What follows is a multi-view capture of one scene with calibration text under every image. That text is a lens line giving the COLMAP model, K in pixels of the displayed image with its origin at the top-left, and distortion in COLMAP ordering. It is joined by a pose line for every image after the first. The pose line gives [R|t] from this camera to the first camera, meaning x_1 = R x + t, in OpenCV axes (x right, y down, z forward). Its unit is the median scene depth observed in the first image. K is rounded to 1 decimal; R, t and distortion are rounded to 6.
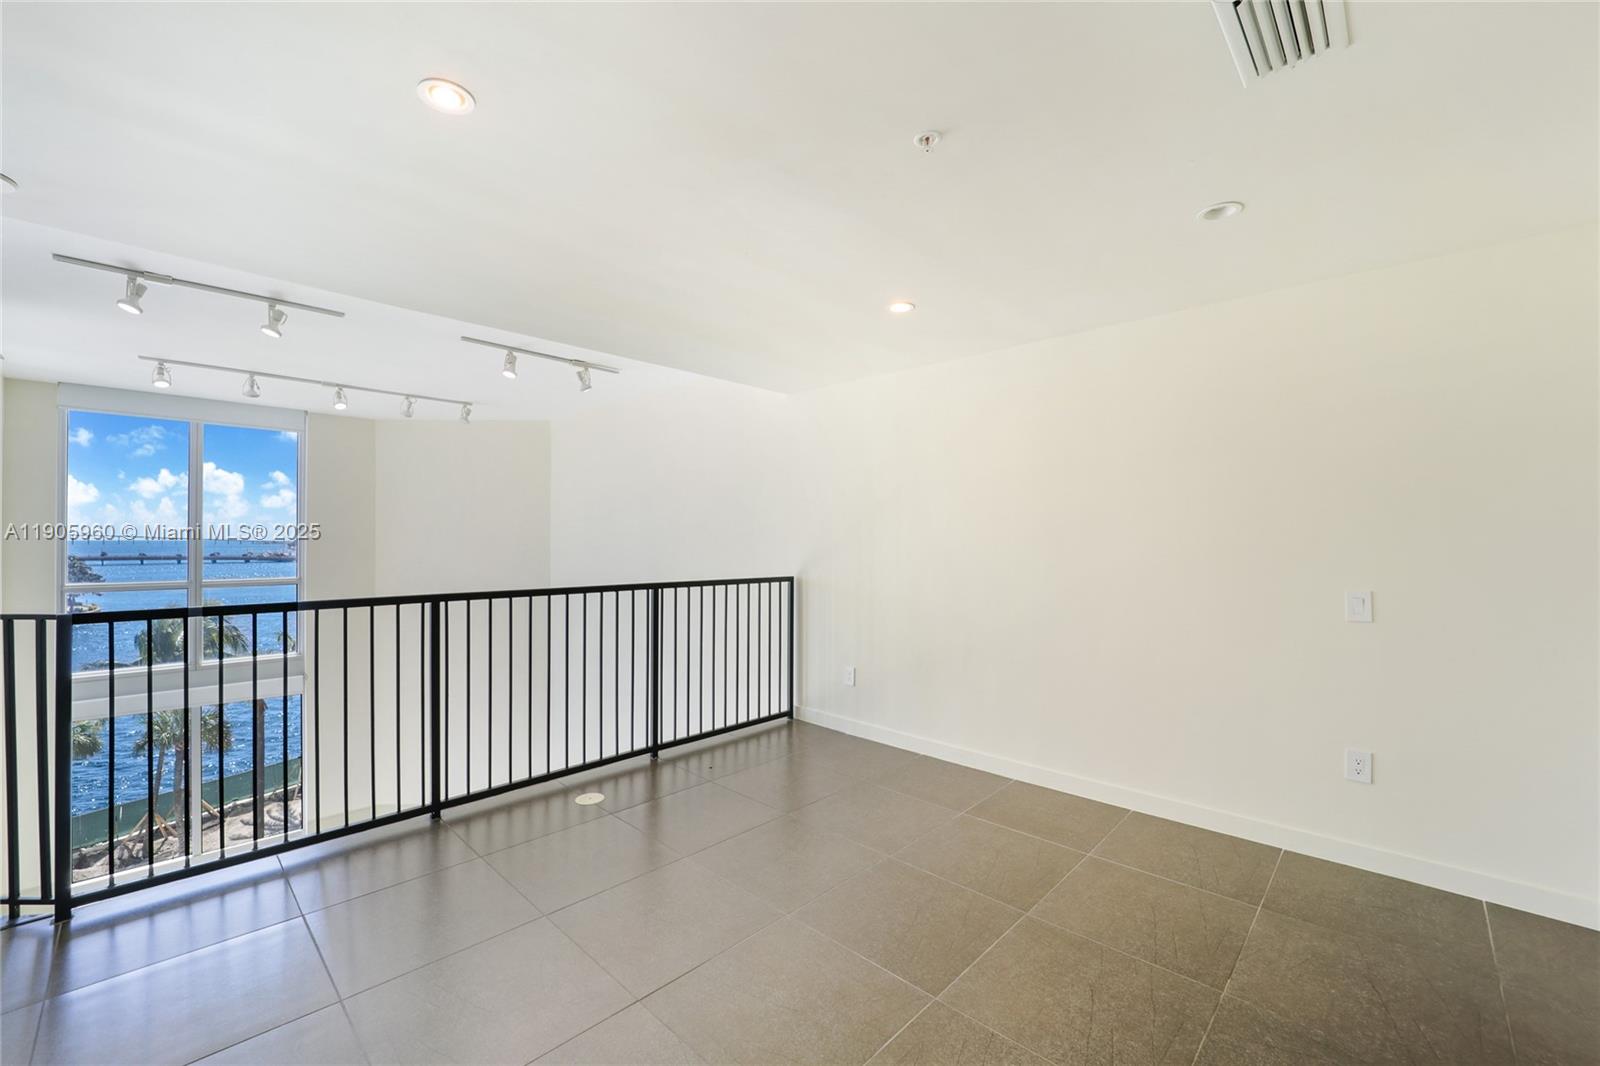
lens RADIAL K [[636.8, 0, 802.9], [0, 636.8, 533.0], [0, 0, 1]] dist [-0.000798, -0.000200]
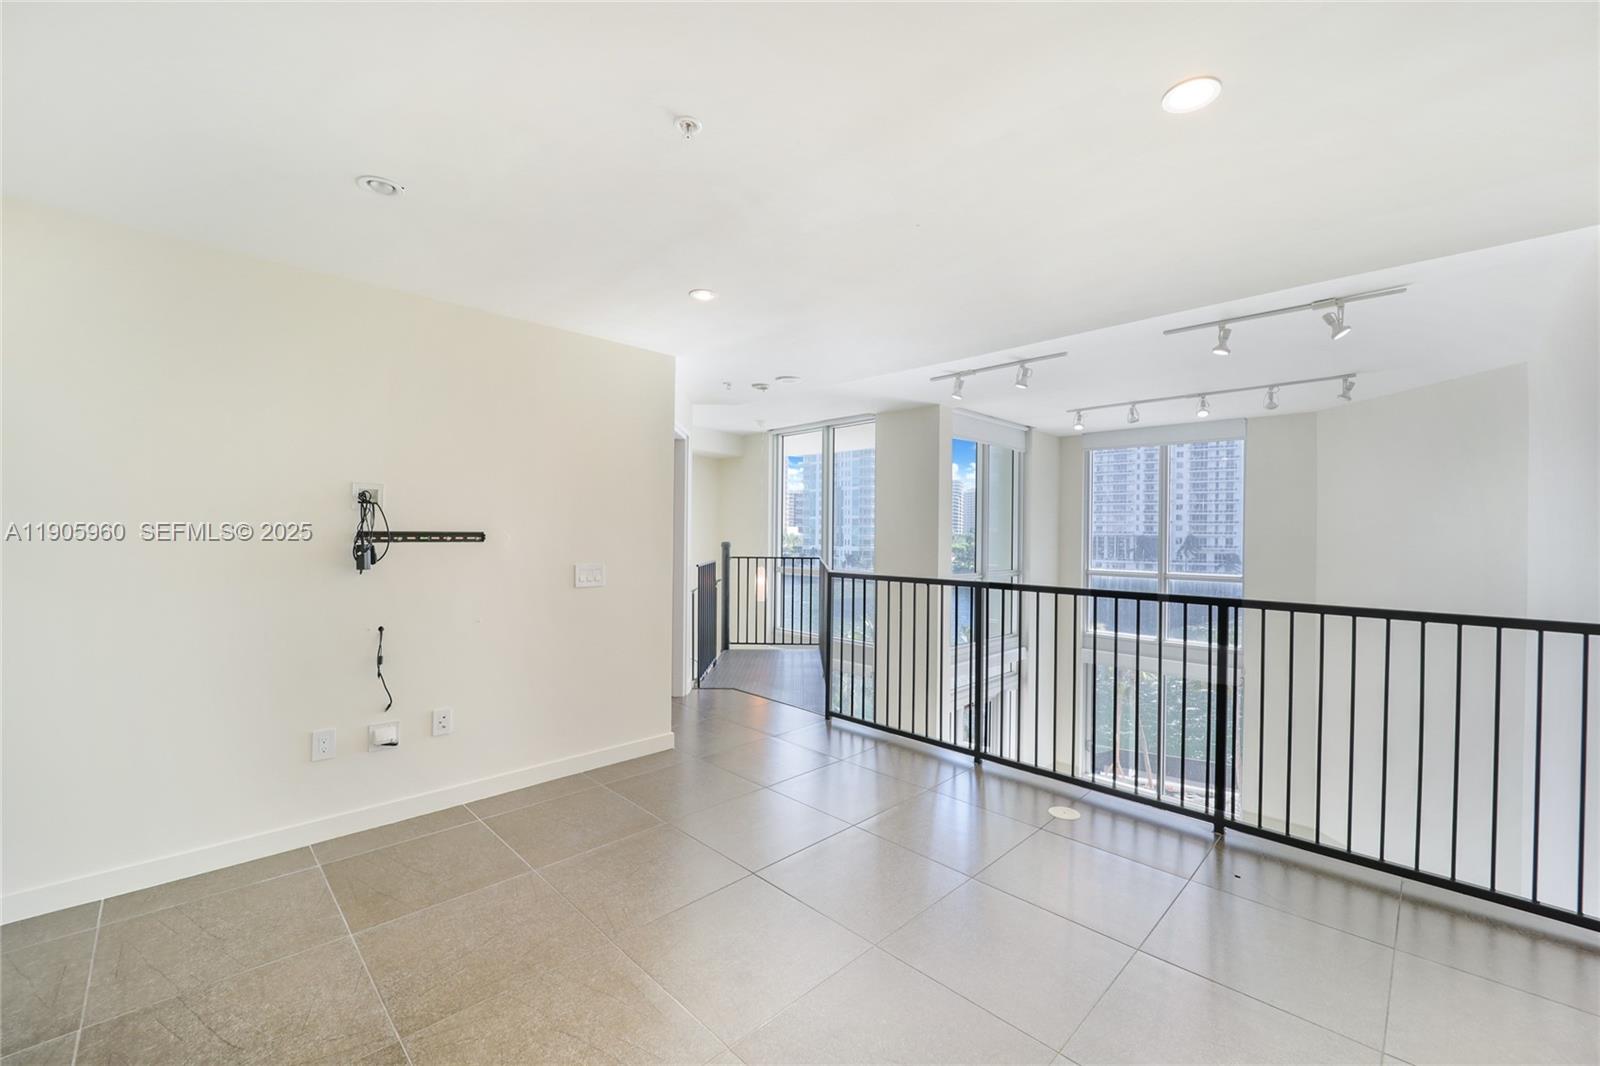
lens RADIAL K [[636.8, 0, 802.9], [0, 636.8, 533.0], [0, 0, 1]] dist [-0.000798, -0.000200]
pose [[-0.003817, -0.003022, -0.999988, 0.381927], [-0.003430, 0.999990, -0.003009, 0.005152], [0.999987, 0.003418, -0.003827, 0.386304]]
